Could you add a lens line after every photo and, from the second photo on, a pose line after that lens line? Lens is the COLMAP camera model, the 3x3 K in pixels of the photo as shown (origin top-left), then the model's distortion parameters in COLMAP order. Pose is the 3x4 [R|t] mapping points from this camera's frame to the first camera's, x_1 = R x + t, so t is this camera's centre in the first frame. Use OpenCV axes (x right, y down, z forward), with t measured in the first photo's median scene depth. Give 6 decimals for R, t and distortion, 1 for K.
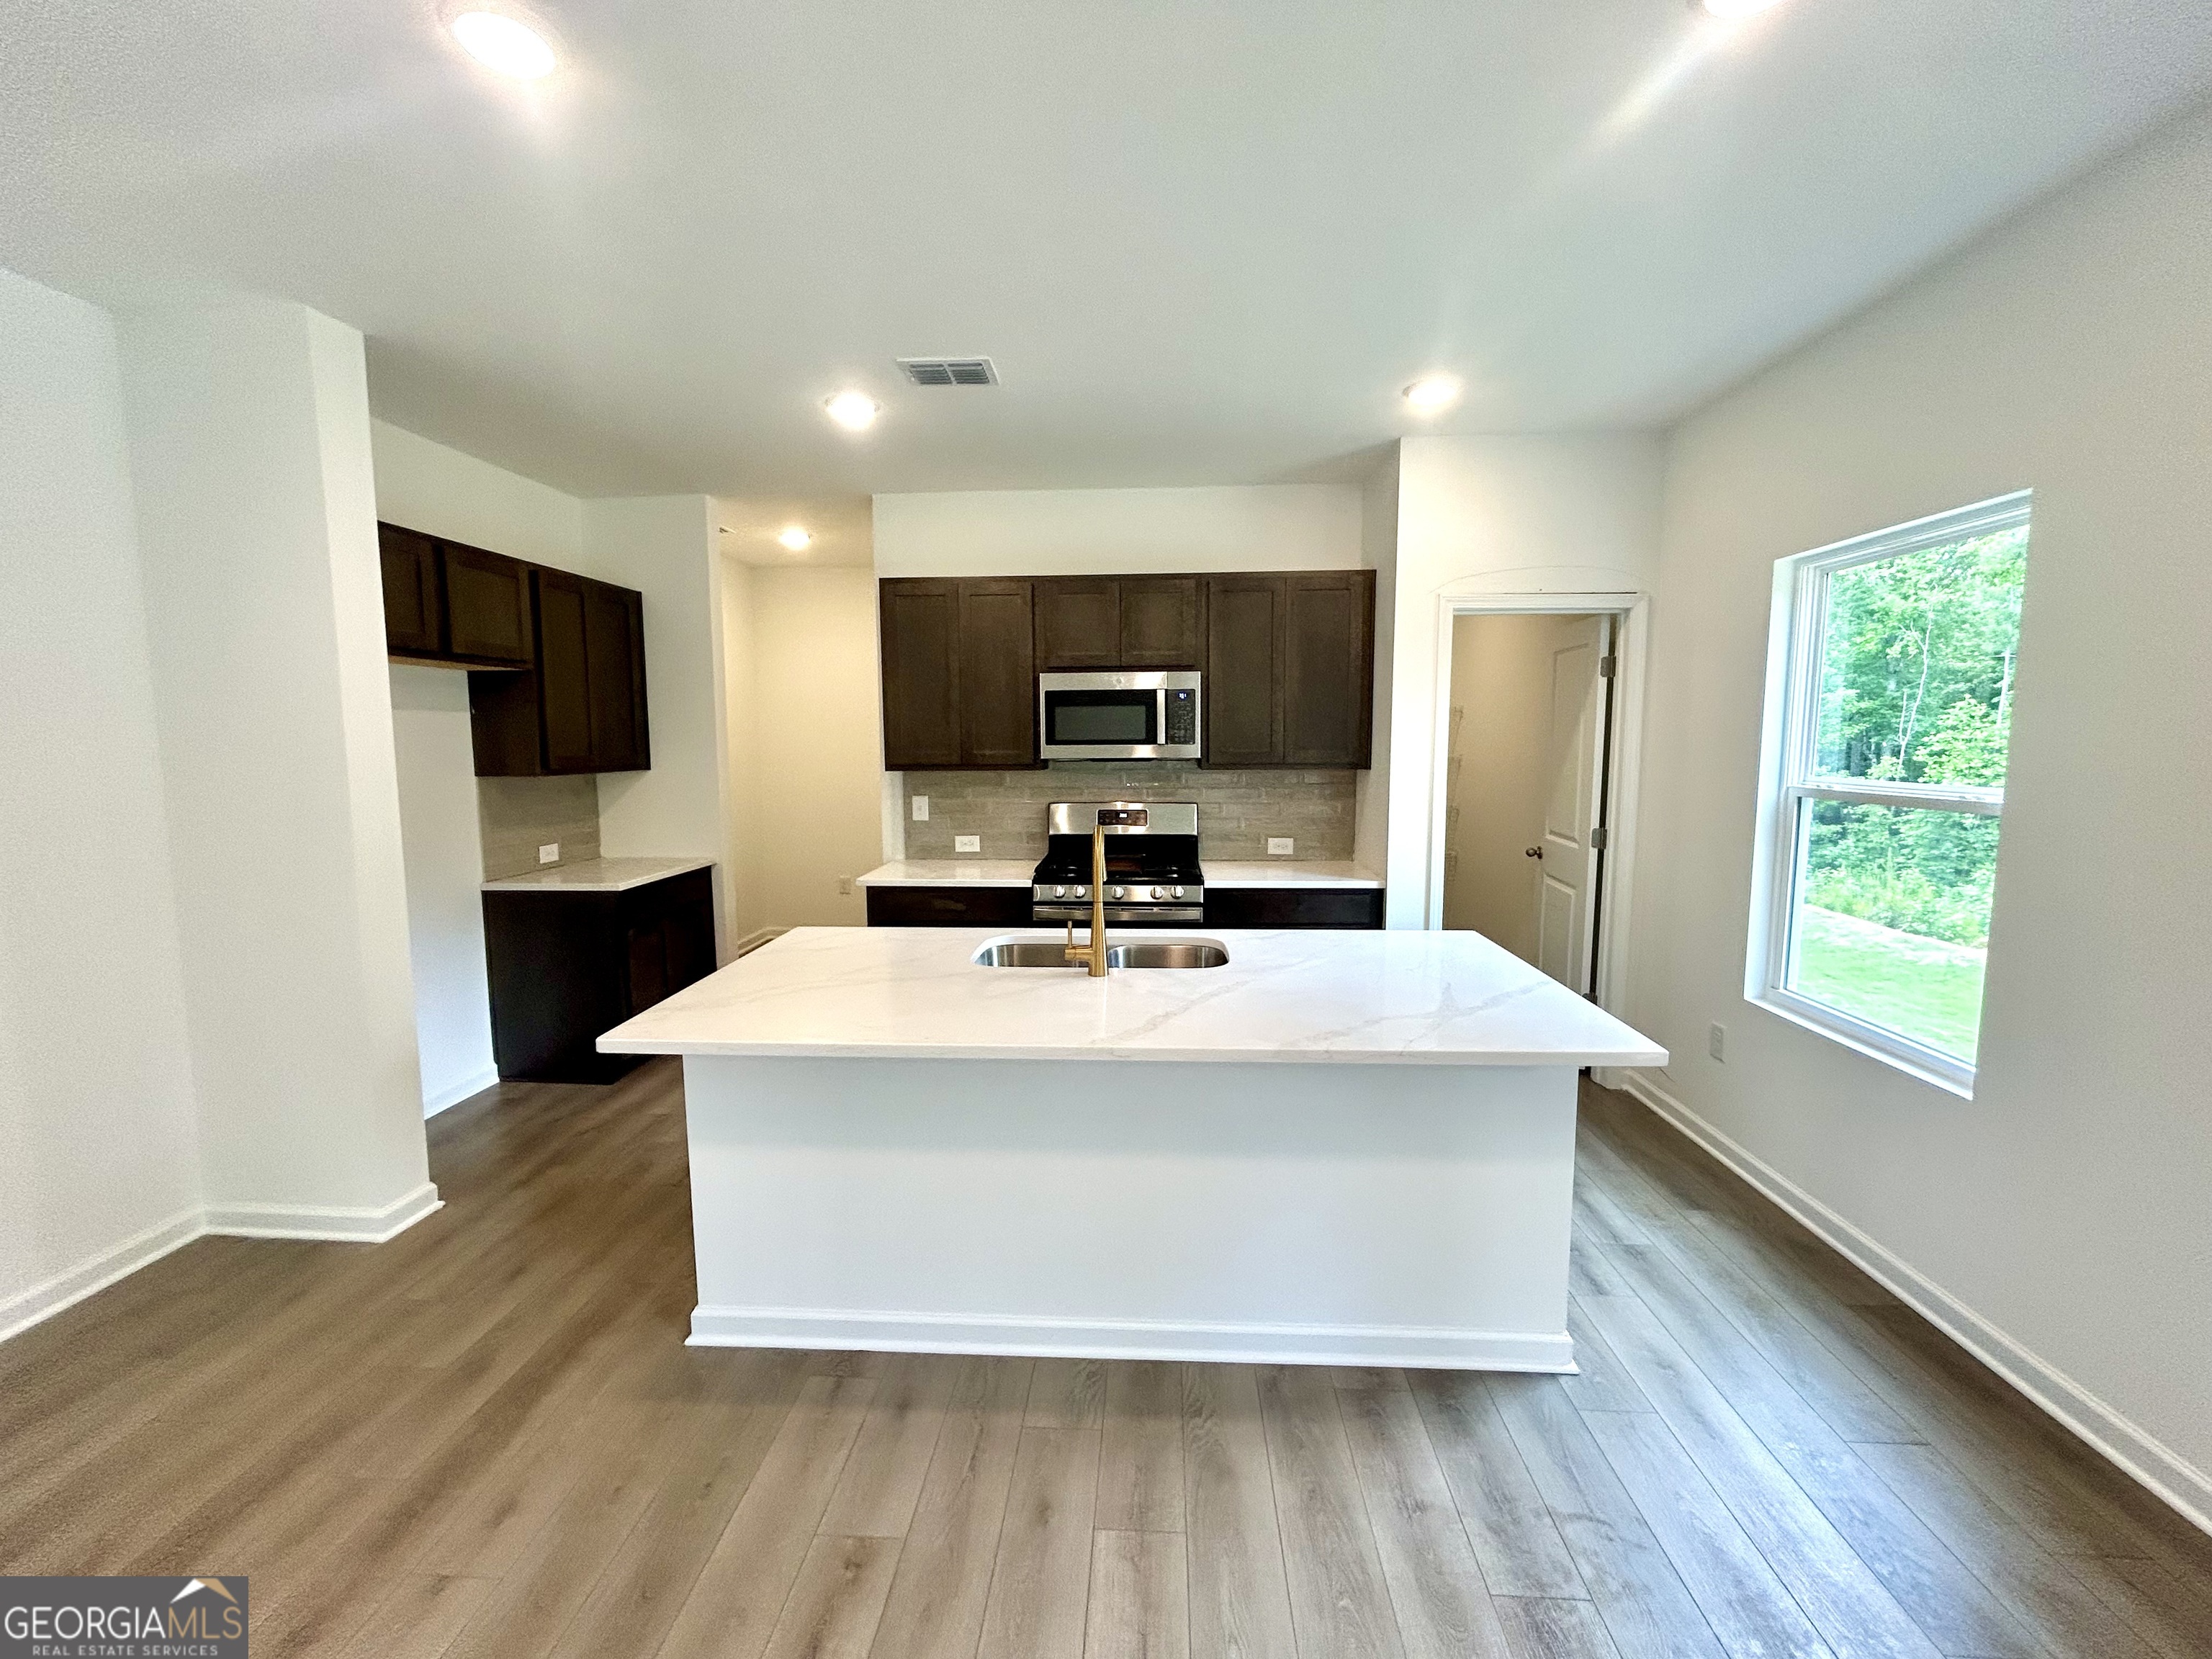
lens RADIAL K [[882.2, 0, 1119.8], [0, 882.2, 822.5], [0, 0, 1]] dist [0.000747, 0.000767]
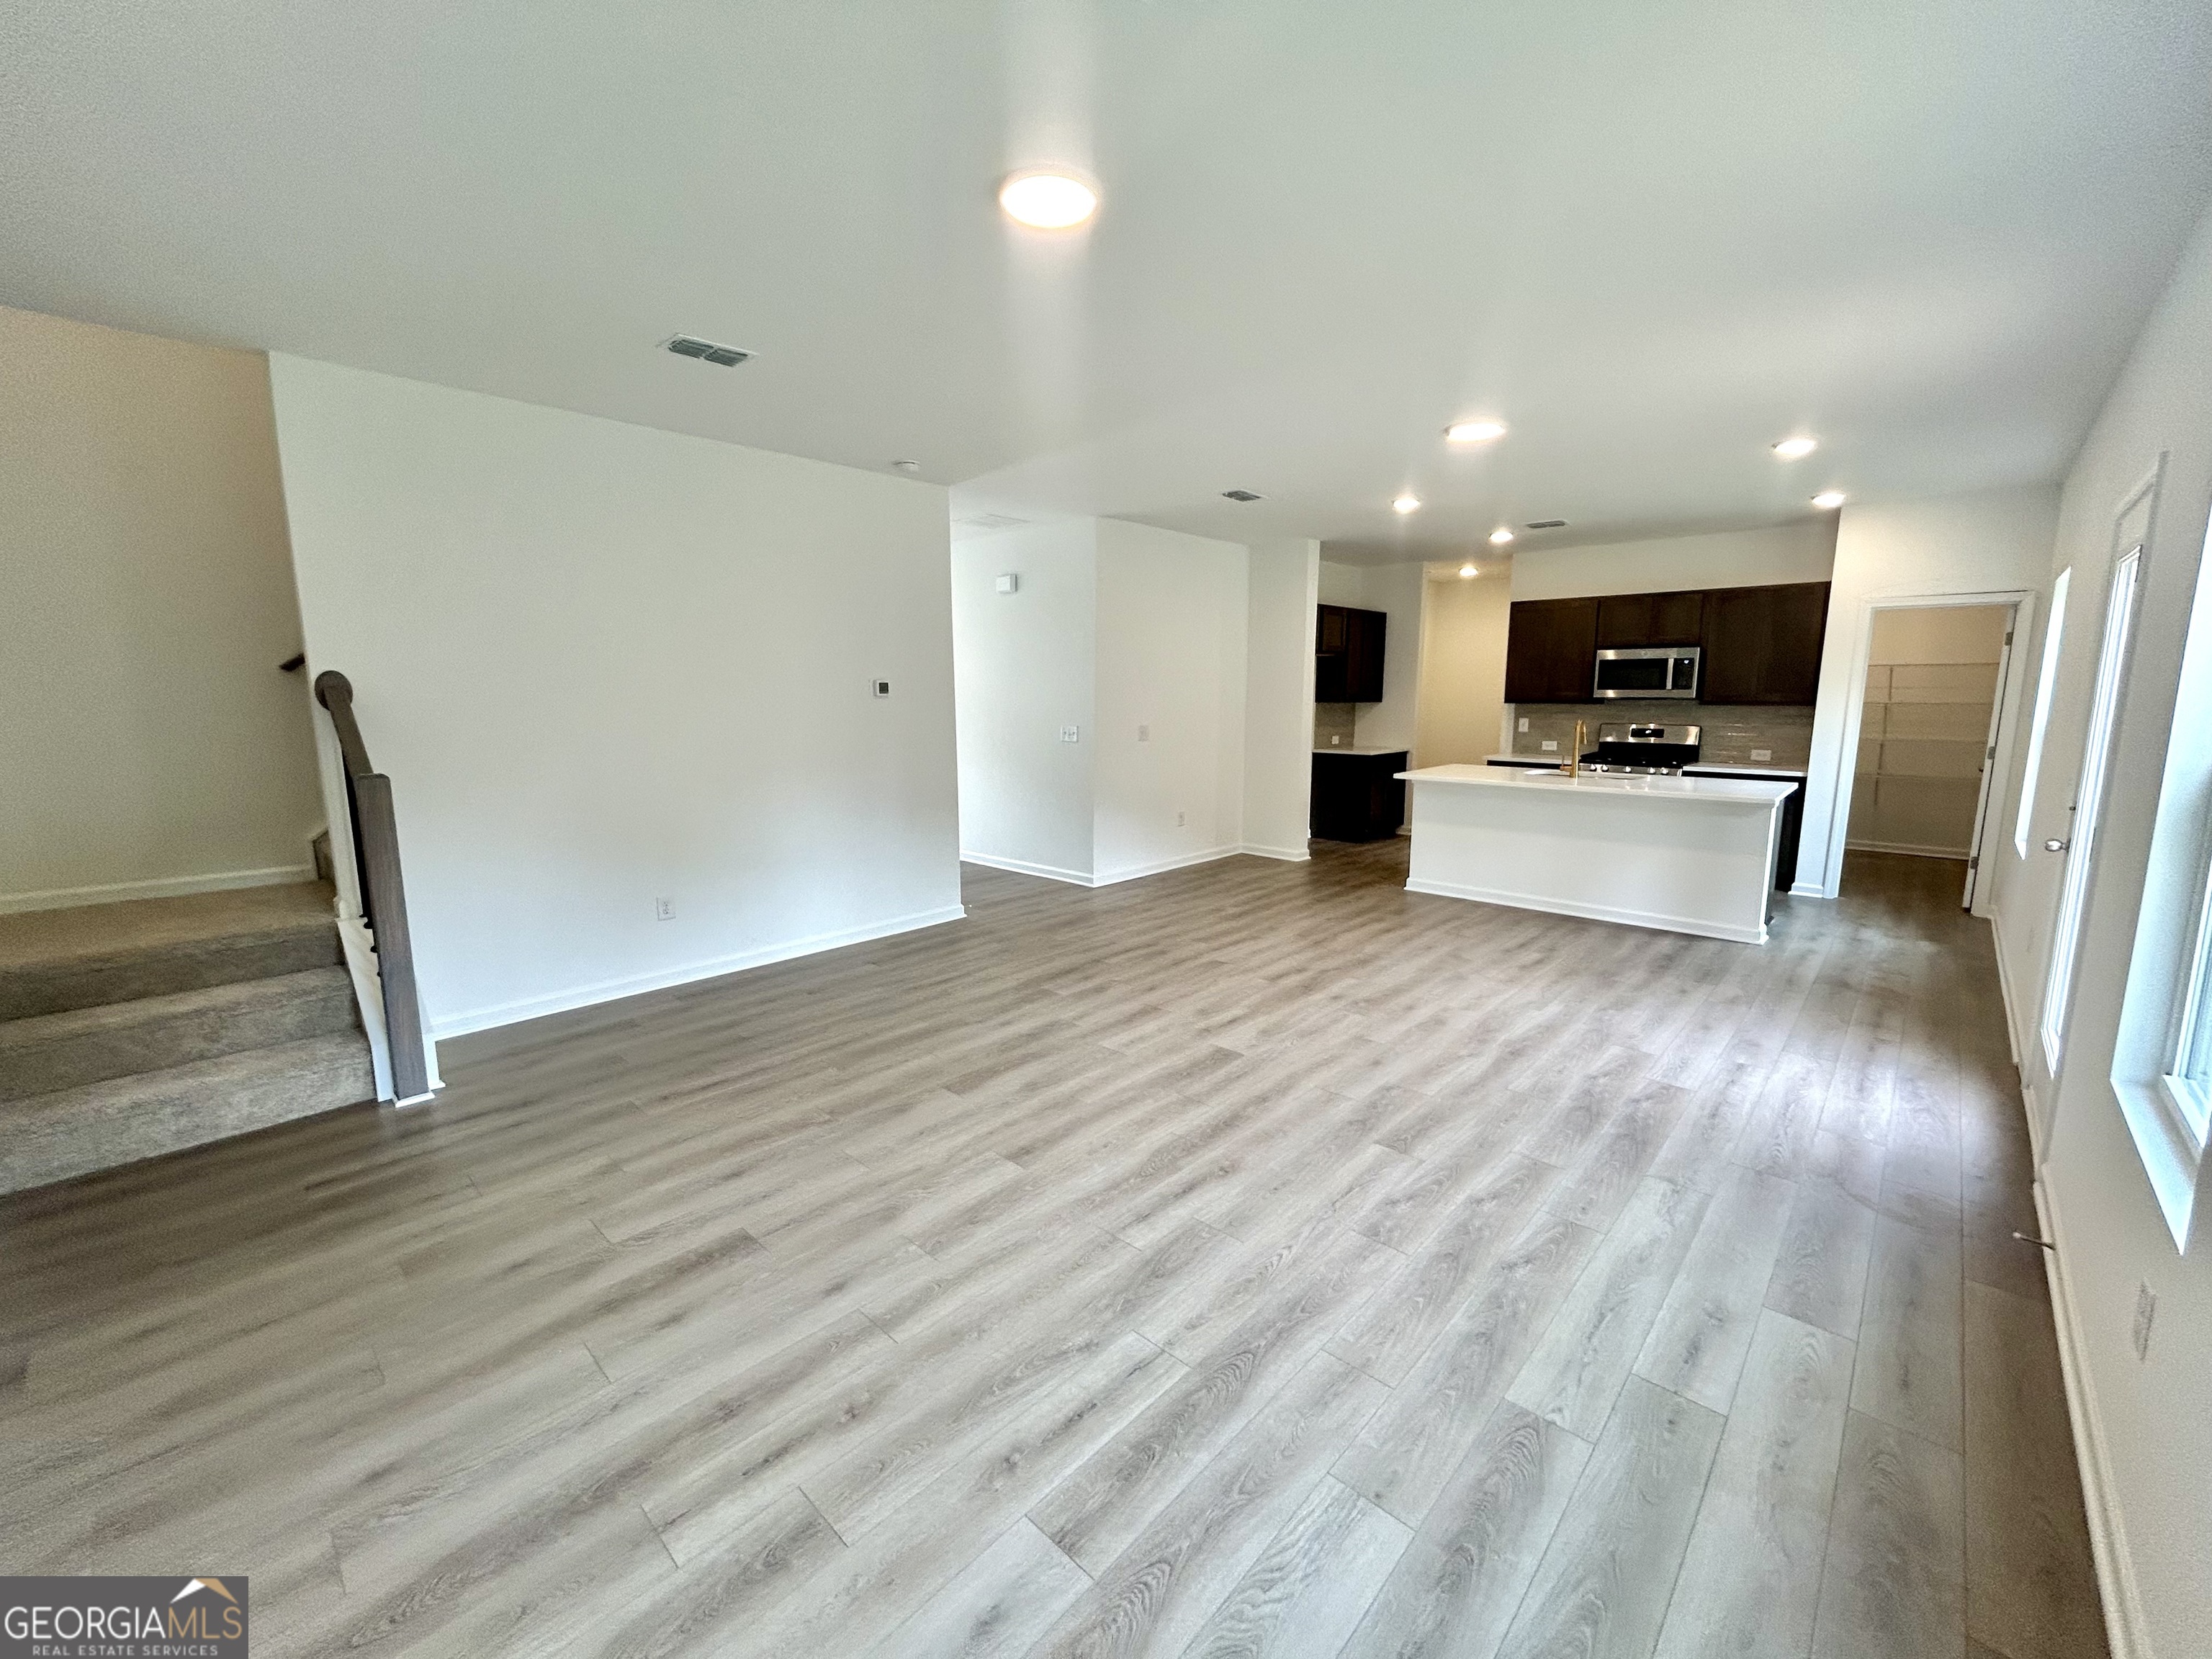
lens RADIAL K [[882.2, 0, 1104.4], [0, 882.2, 828.9], [0, 0, 1]] dist [0.000747, 0.000767]
pose [[0.755511, 0.108844, -0.646031, 0.360999], [-0.072651, 0.993940, 0.082497, 0.123885], [0.651095, -0.015392, 0.758840, -1.069827]]
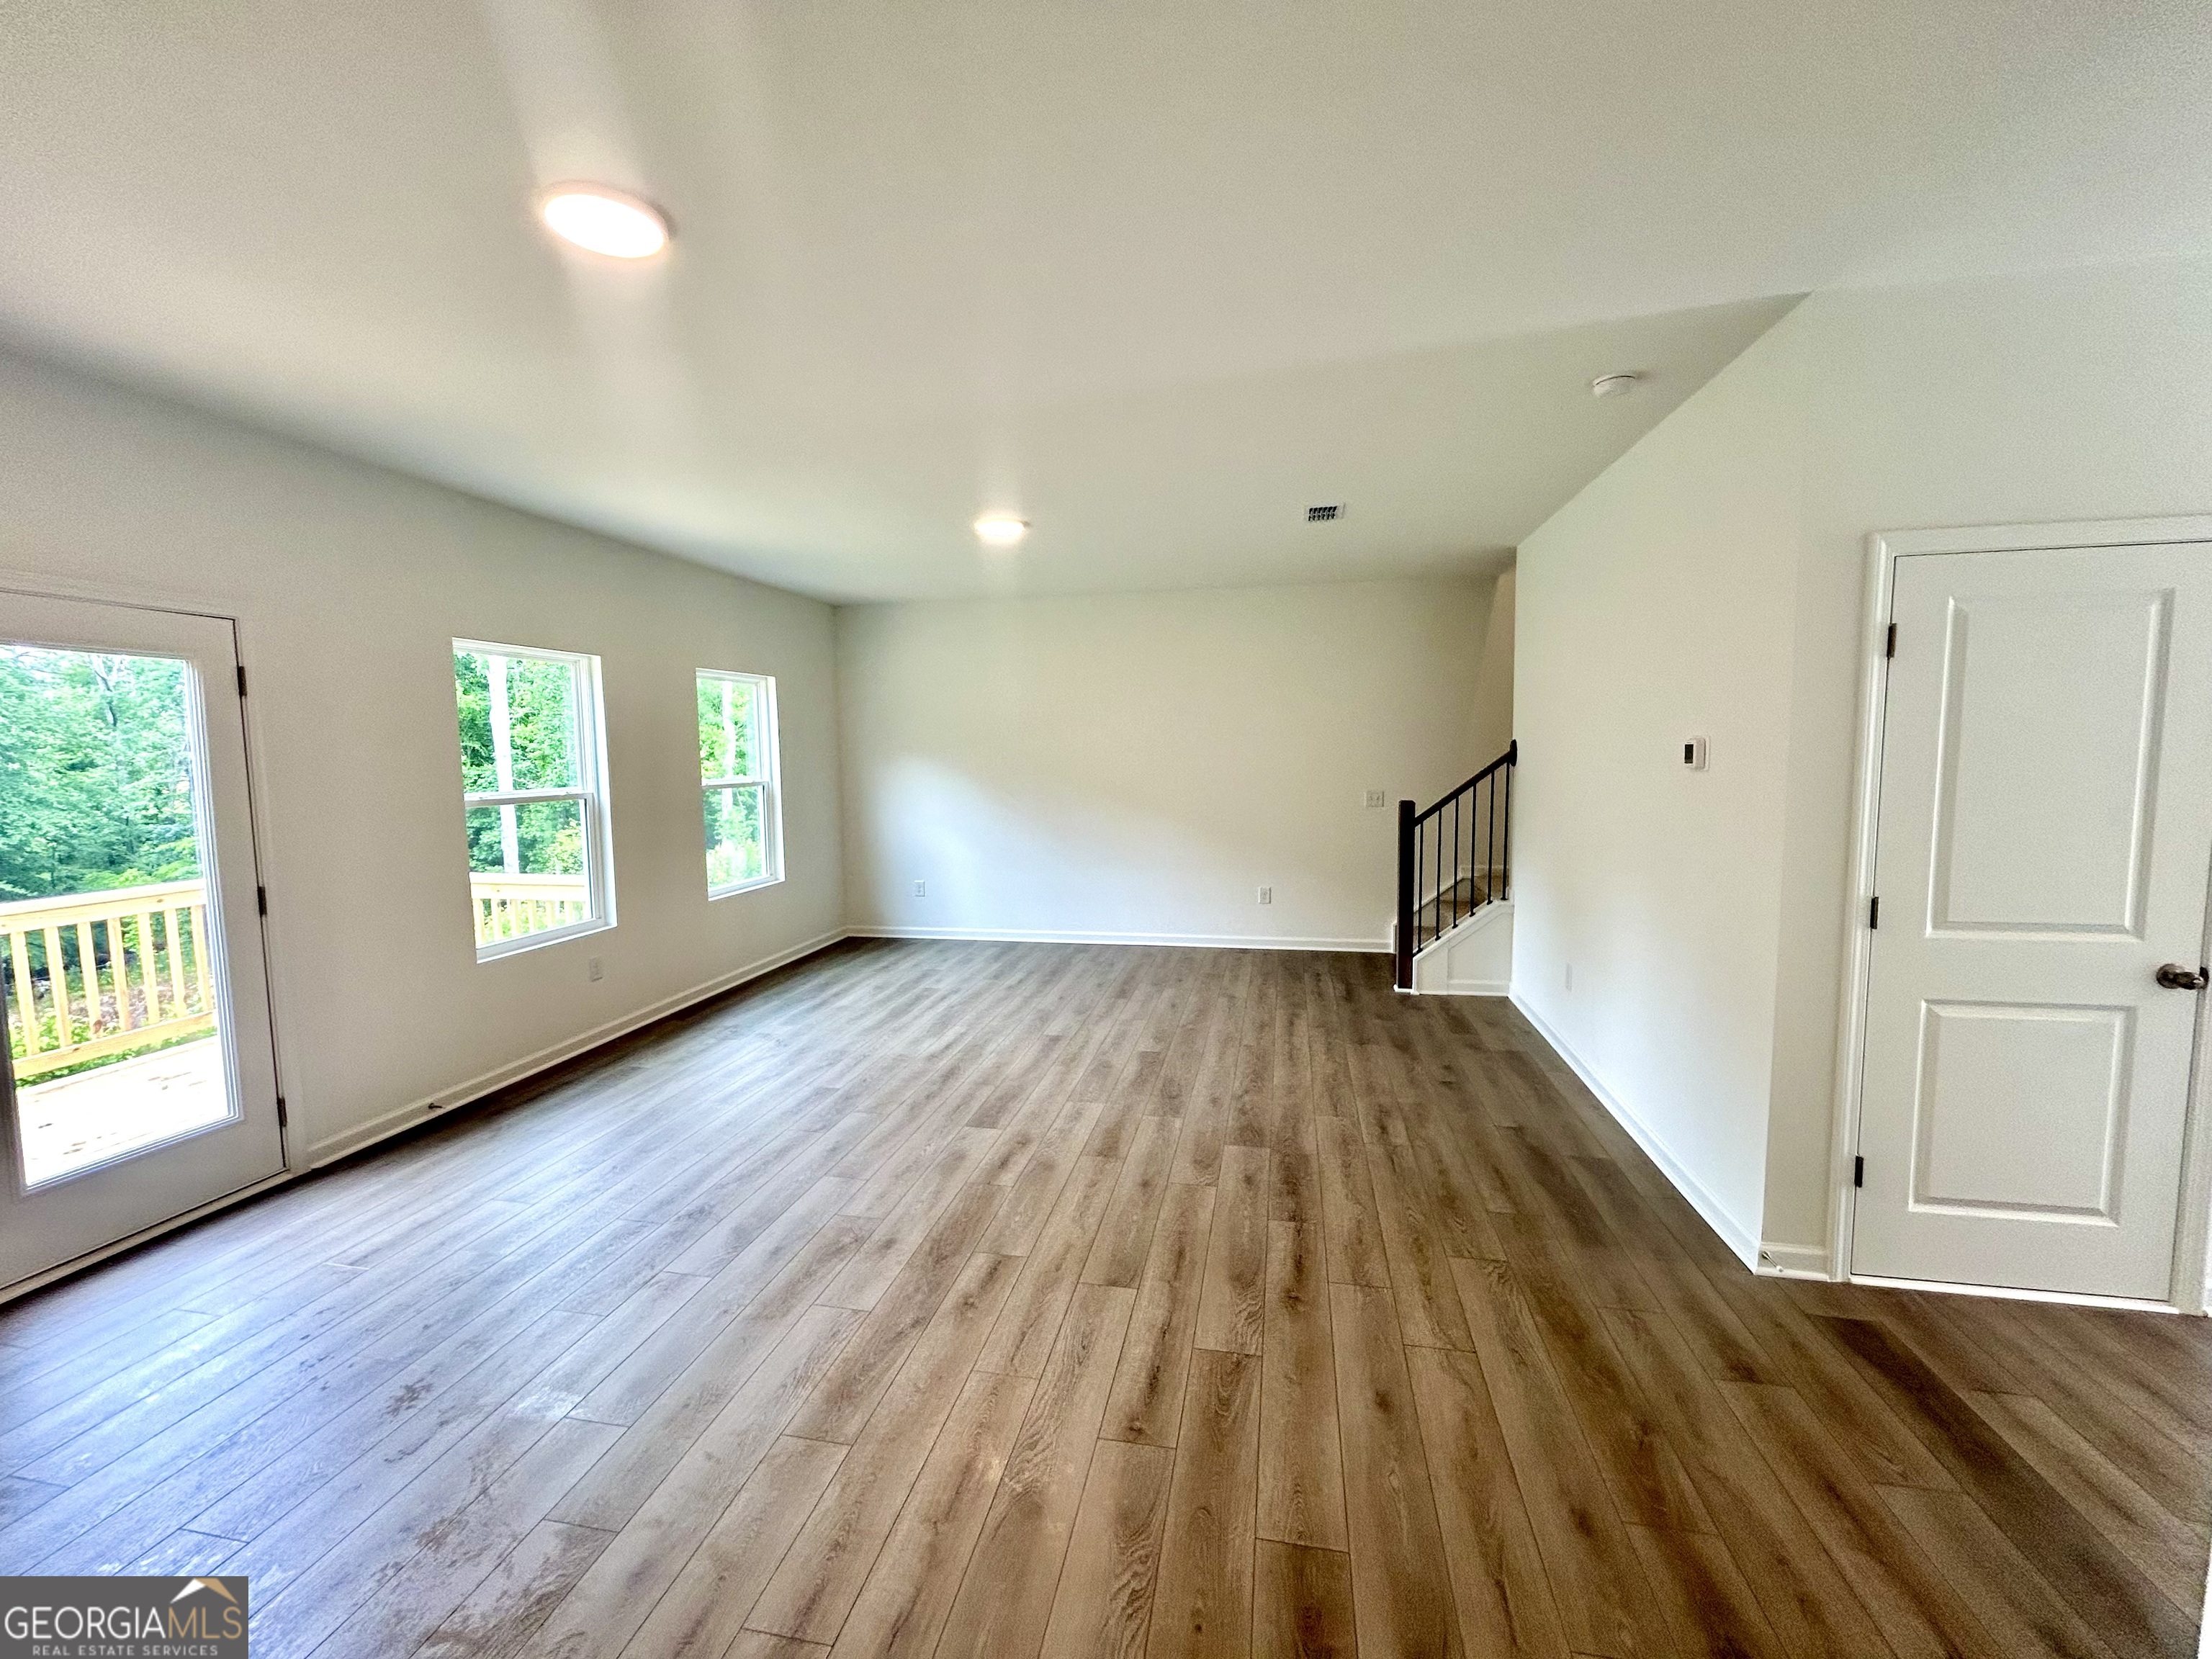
lens RADIAL K [[882.2, 0, 1099.6], [0, 882.2, 818.8], [0, 0, 1]] dist [0.000747, 0.000767]
pose [[-0.987227, 0.010257, 0.158988, -0.387100], [0.038969, 0.983159, 0.178548, -0.051745], [-0.154480, 0.182463, -0.971001, 0.538394]]
